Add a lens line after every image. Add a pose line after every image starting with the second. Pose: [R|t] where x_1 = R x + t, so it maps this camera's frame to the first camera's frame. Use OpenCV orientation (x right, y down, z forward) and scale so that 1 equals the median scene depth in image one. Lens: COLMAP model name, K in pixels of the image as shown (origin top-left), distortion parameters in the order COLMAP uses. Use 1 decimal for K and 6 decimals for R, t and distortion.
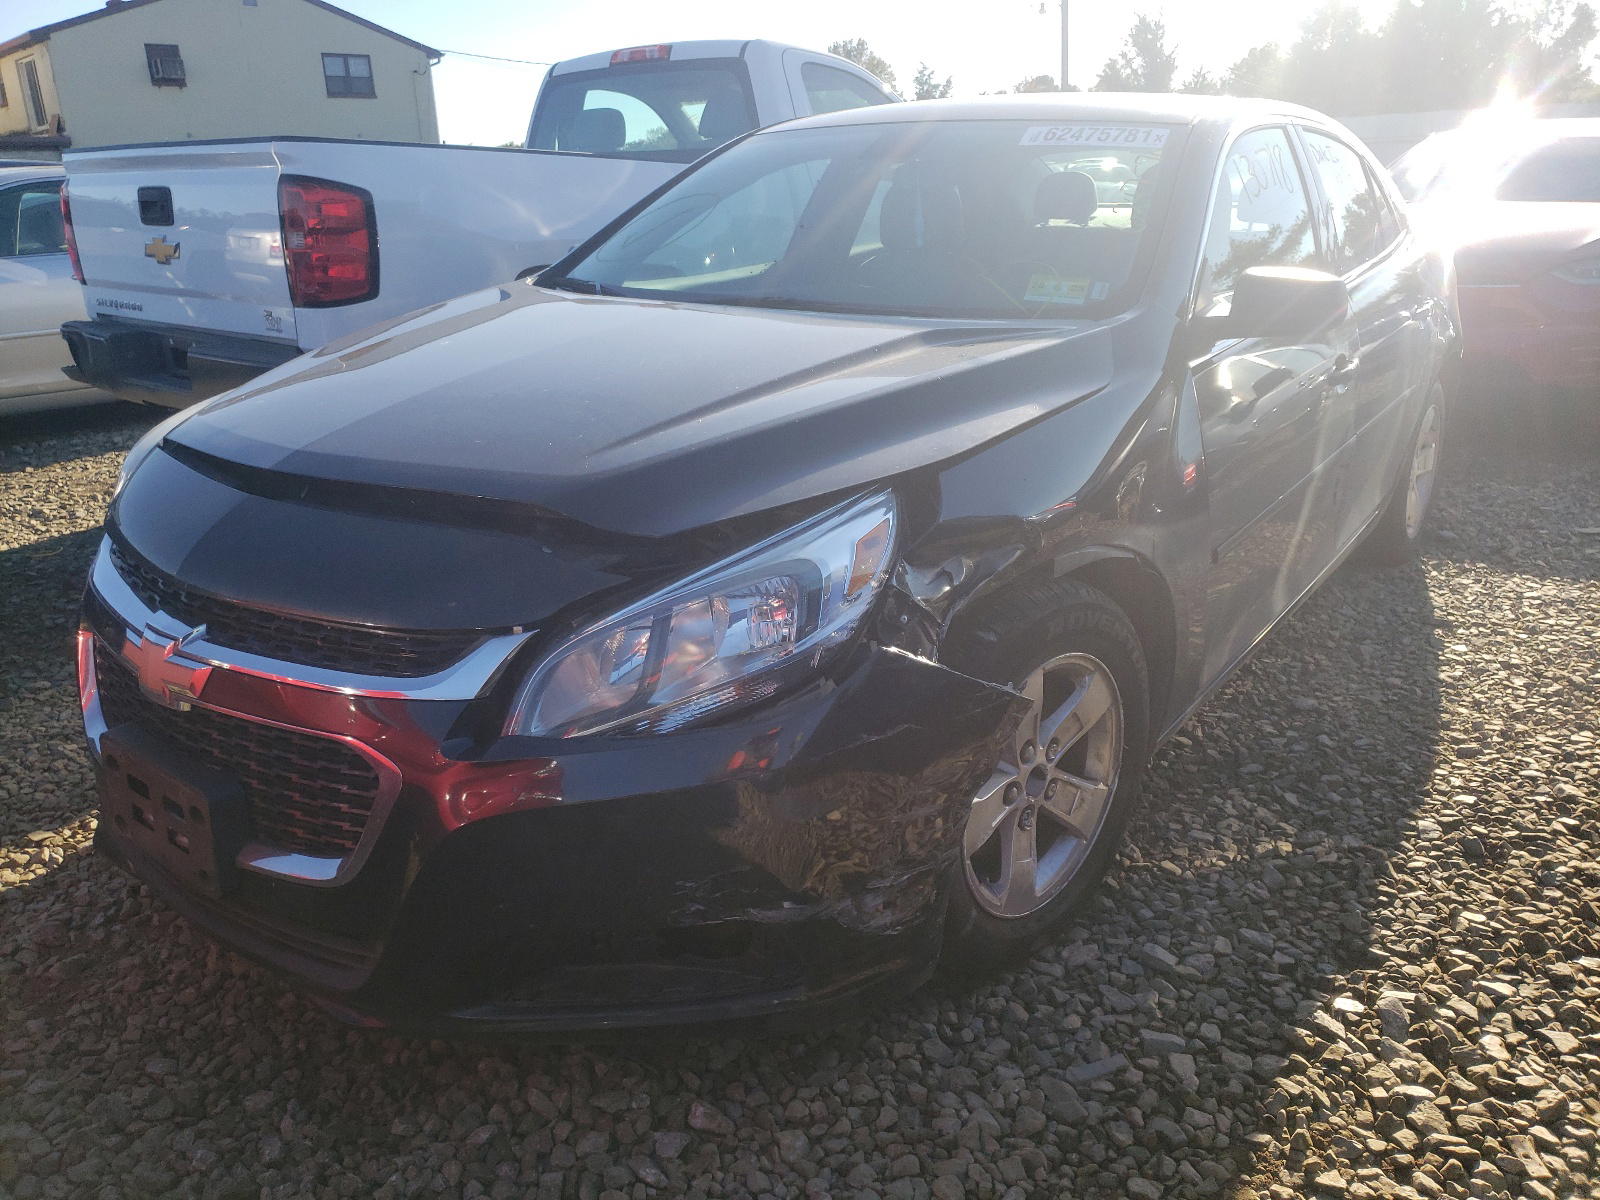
lens RADIAL K [[1445.7, 0, 801.2], [0, 1445.7, 596.6], [0, 0, 1]] dist [0.069938, -0.007934]
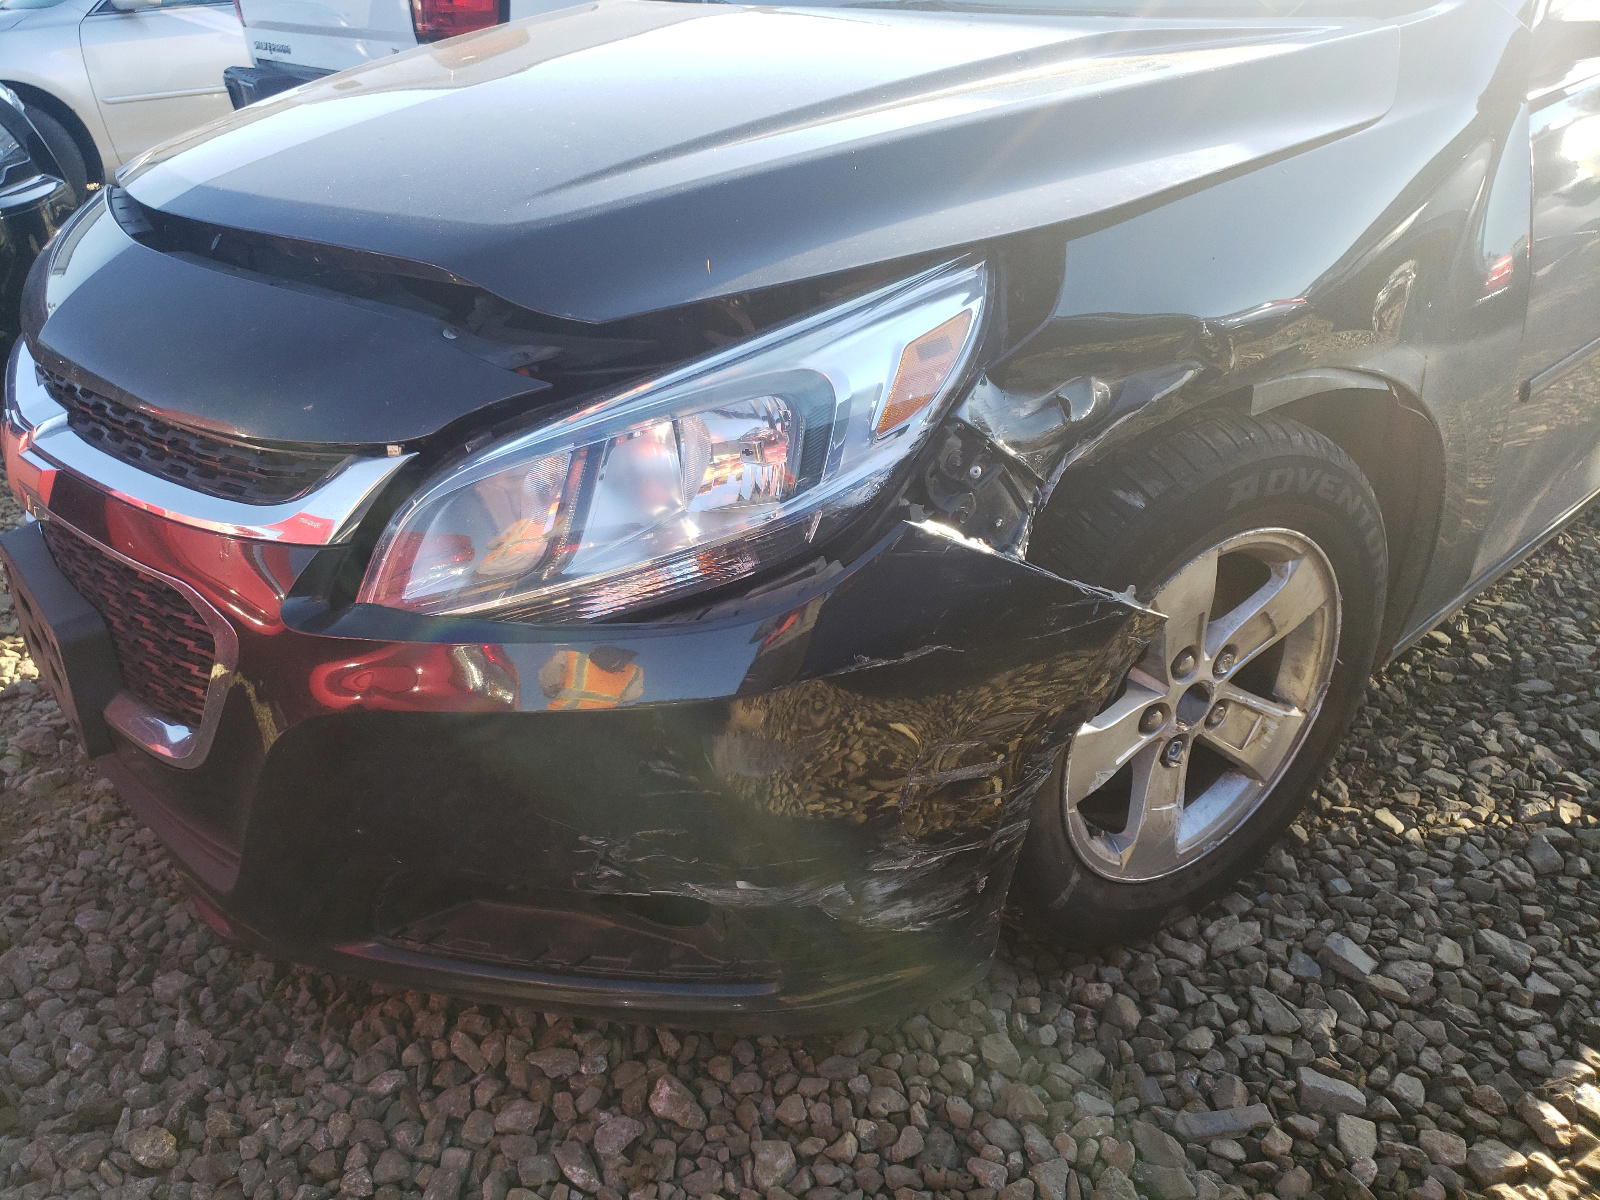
lens RADIAL K [[1227.2, 0, 799.4], [0, 1227.2, 598.6], [0, 0, 1]] dist [0.041680, -0.004900]
pose [[0.968647, 0.095996, -0.229145, 0.118725], [-0.055562, 0.982677, 0.176799, -0.020085], [0.242147, -0.158524, 0.957202, 0.420776]]
